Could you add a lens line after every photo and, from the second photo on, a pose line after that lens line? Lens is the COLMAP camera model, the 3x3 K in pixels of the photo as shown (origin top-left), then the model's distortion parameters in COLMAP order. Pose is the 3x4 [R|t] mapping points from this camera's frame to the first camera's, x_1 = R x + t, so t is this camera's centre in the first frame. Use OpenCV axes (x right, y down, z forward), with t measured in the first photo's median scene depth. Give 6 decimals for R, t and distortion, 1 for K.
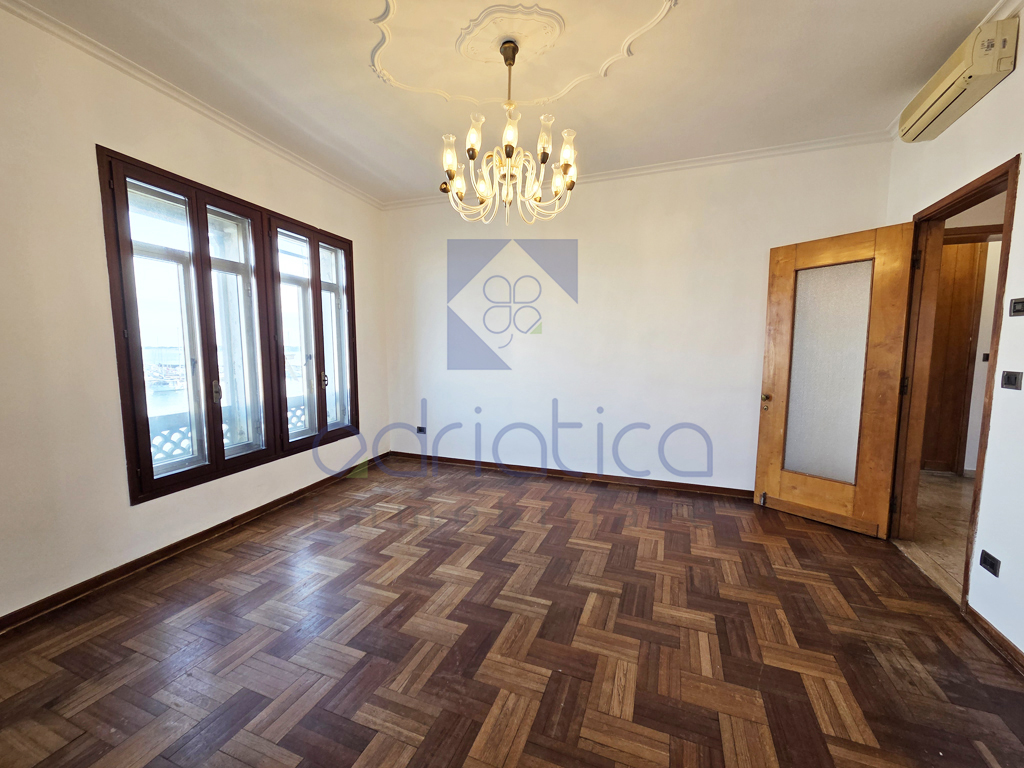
lens RADIAL K [[409.7, 0, 512.0], [0, 409.7, 384.0], [0, 0, 1]] dist [0.005886, 0.000501]
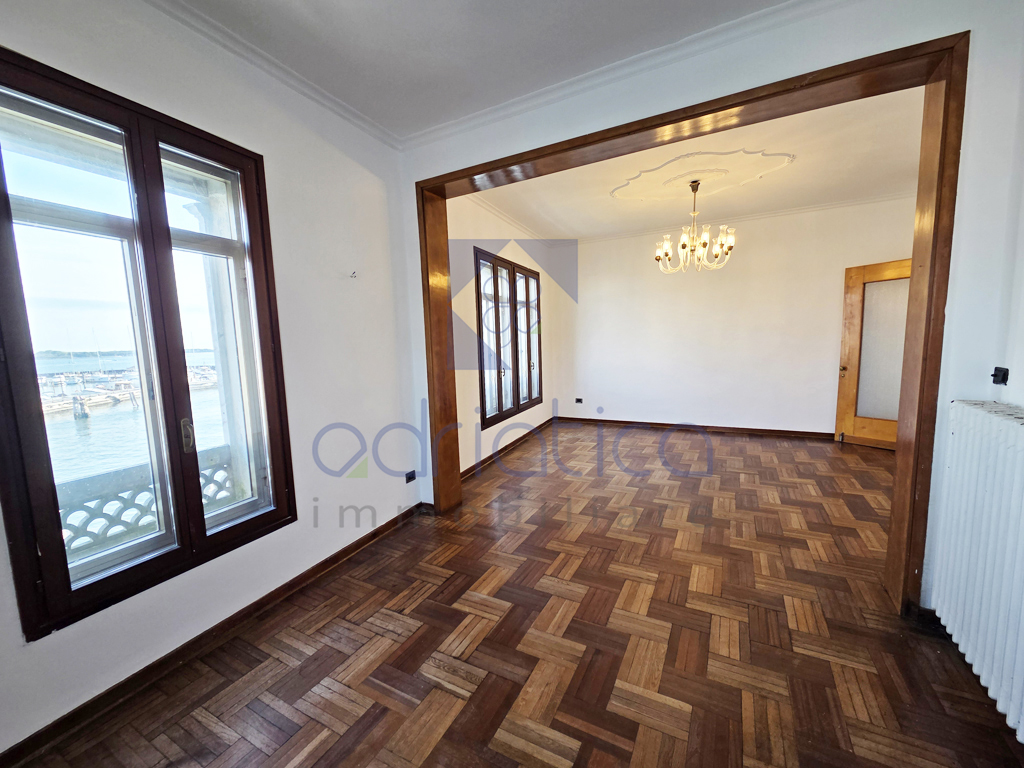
lens RADIAL K [[419.0, 0, 508.3], [0, 419.0, 385.5], [0, 0, 1]] dist [0.007106, 0.000431]
pose [[0.993280, -0.020596, -0.113886, -0.498114], [0.022853, 0.999567, 0.018547, 0.045812], [0.113454, -0.021025, 0.993321, -0.787489]]
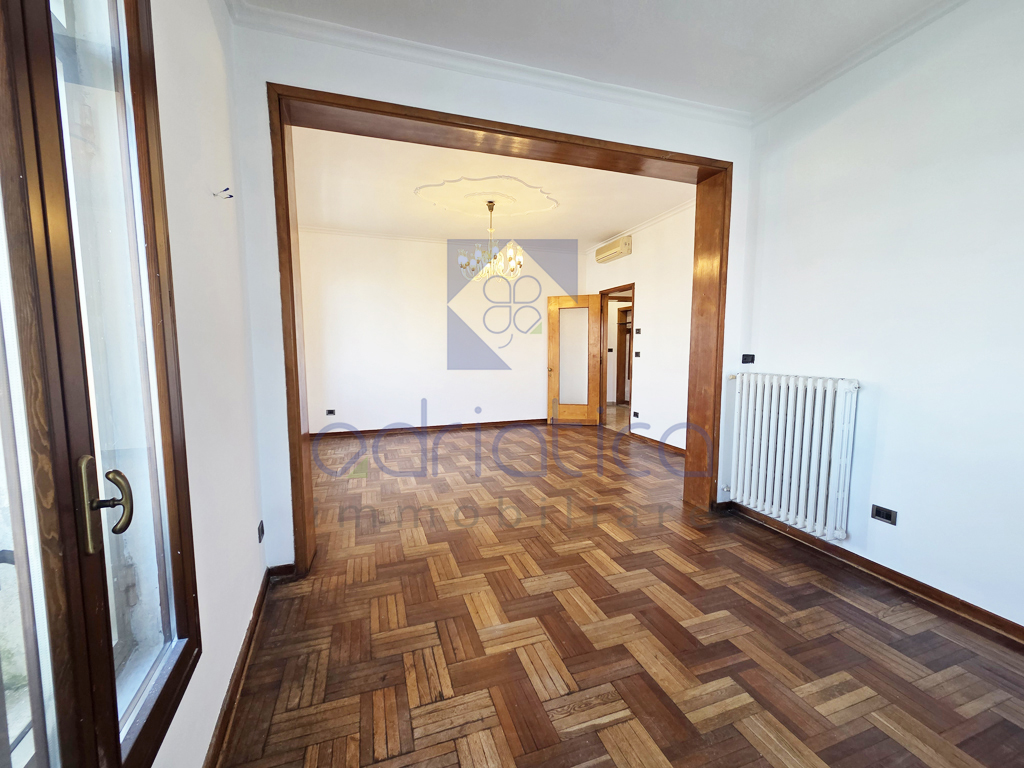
lens RADIAL K [[419.0, 0, 508.3], [0, 419.0, 385.5], [0, 0, 1]] dist [0.007106, 0.000431]
pose [[0.755814, -0.059433, 0.652083, -1.077980], [0.062309, 0.997881, 0.018730, 0.069872], [-0.651815, 0.026474, 0.757916, -0.513172]]
